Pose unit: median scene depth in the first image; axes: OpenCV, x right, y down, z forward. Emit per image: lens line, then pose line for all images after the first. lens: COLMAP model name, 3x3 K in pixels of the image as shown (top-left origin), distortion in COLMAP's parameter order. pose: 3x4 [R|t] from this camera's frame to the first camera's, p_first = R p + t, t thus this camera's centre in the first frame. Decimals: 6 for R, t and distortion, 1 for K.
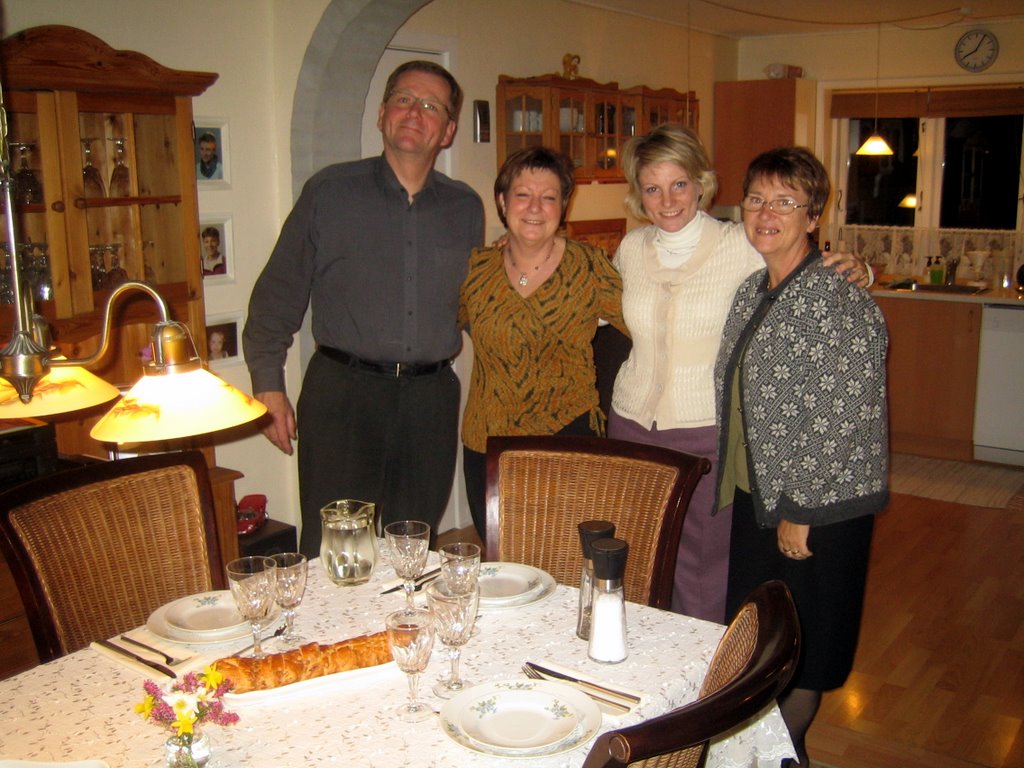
lens RADIAL K [[1102.7, 0, 512.0], [0, 1102.7, 384.0], [0, 0, 1]] dist [-0.287669, 0.512743]
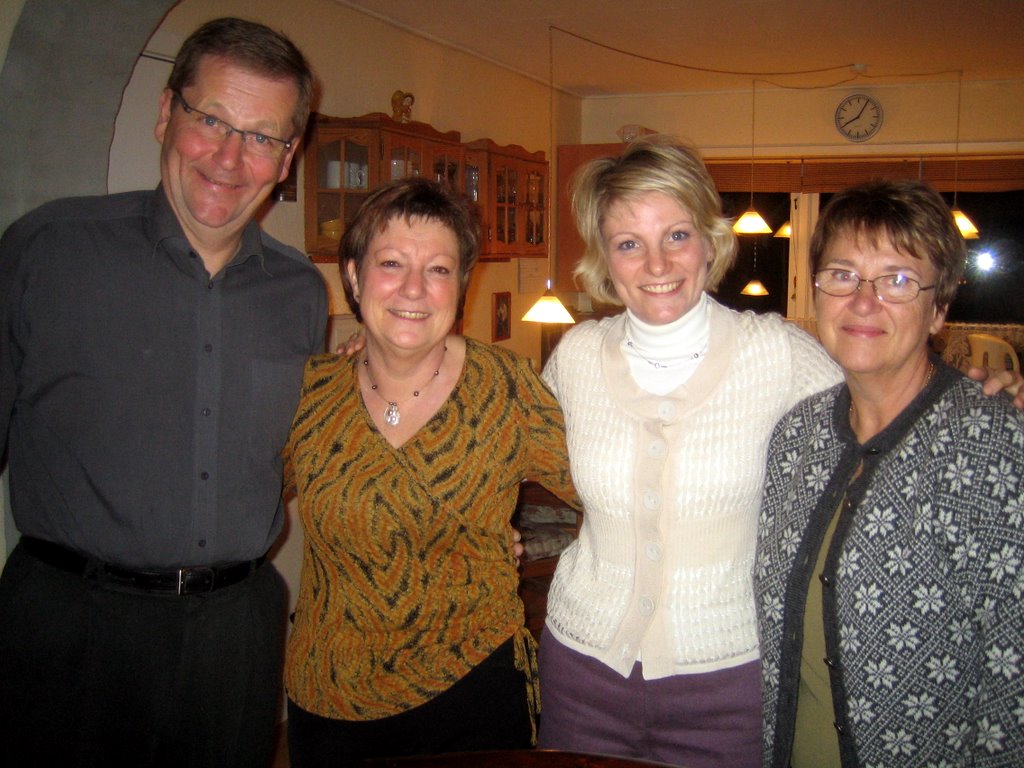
lens RADIAL K [[1020.9, 0, 510.7], [0, 1020.9, 401.3], [0, 0, 1]] dist [-0.301449, 0.875449]
pose [[0.974579, -0.008737, 0.223873, -0.048288], [0.021671, 0.998230, -0.055383, -0.071354], [-0.222993, 0.058827, 0.973043, 0.480369]]
